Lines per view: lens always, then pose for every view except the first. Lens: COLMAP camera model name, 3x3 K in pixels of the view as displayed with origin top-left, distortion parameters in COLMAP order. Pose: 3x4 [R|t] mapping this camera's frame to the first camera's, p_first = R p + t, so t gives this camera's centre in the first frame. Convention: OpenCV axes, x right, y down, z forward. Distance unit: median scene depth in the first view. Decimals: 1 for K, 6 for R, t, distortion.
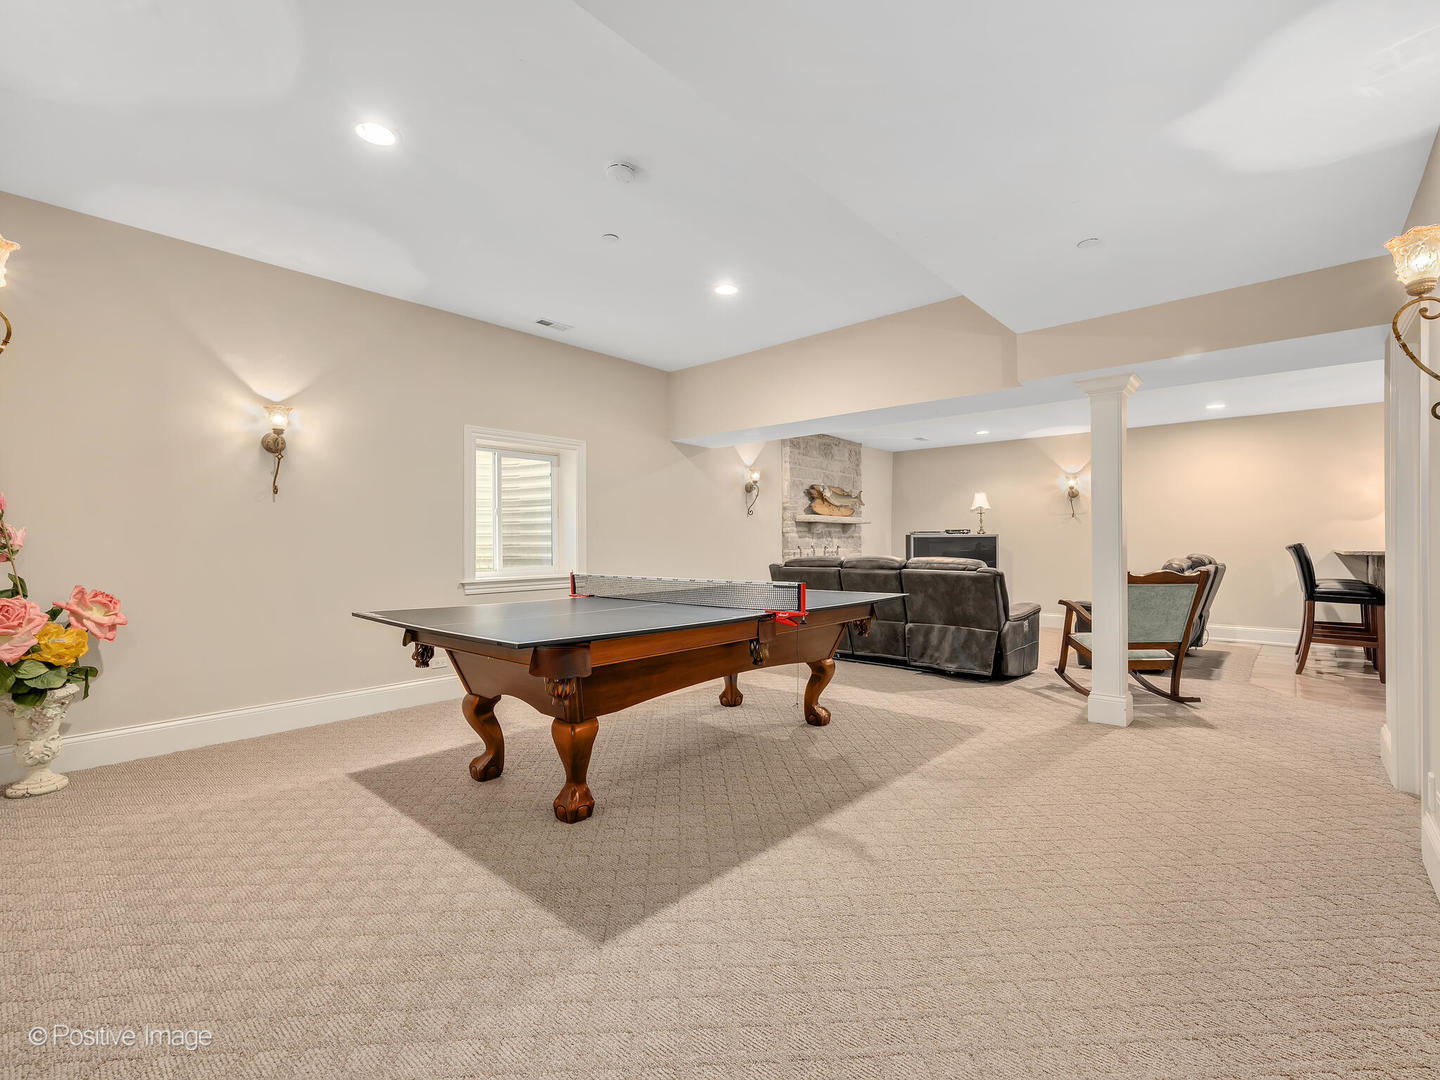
lens RADIAL K [[644.8, 0, 726.4], [0, 644.8, 541.4], [0, 0, 1]] dist [0.001983, -0.000283]
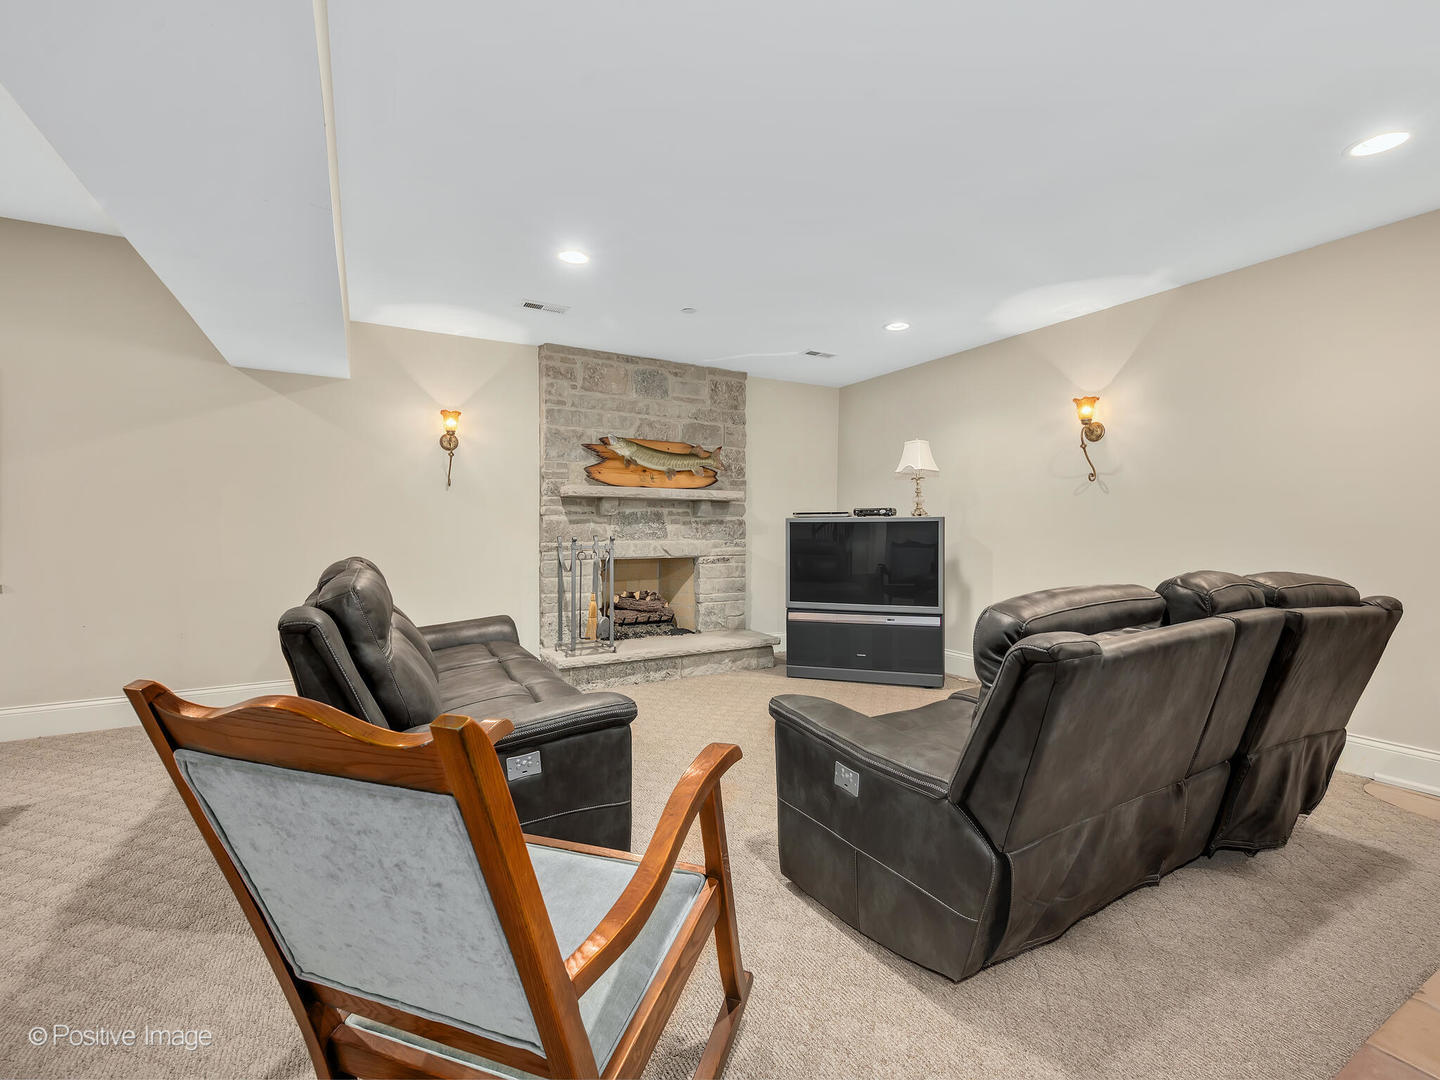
lens RADIAL K [[644.8, 0, 719.9], [0, 644.8, 530.8], [0, 0, 1]] dist [0.001983, -0.000283]
pose [[0.948768, 0.002324, -0.315966, 0.412146], [-0.001421, 0.999994, 0.003090, -0.000273], [0.315971, -0.002483, 0.948766, 0.426014]]
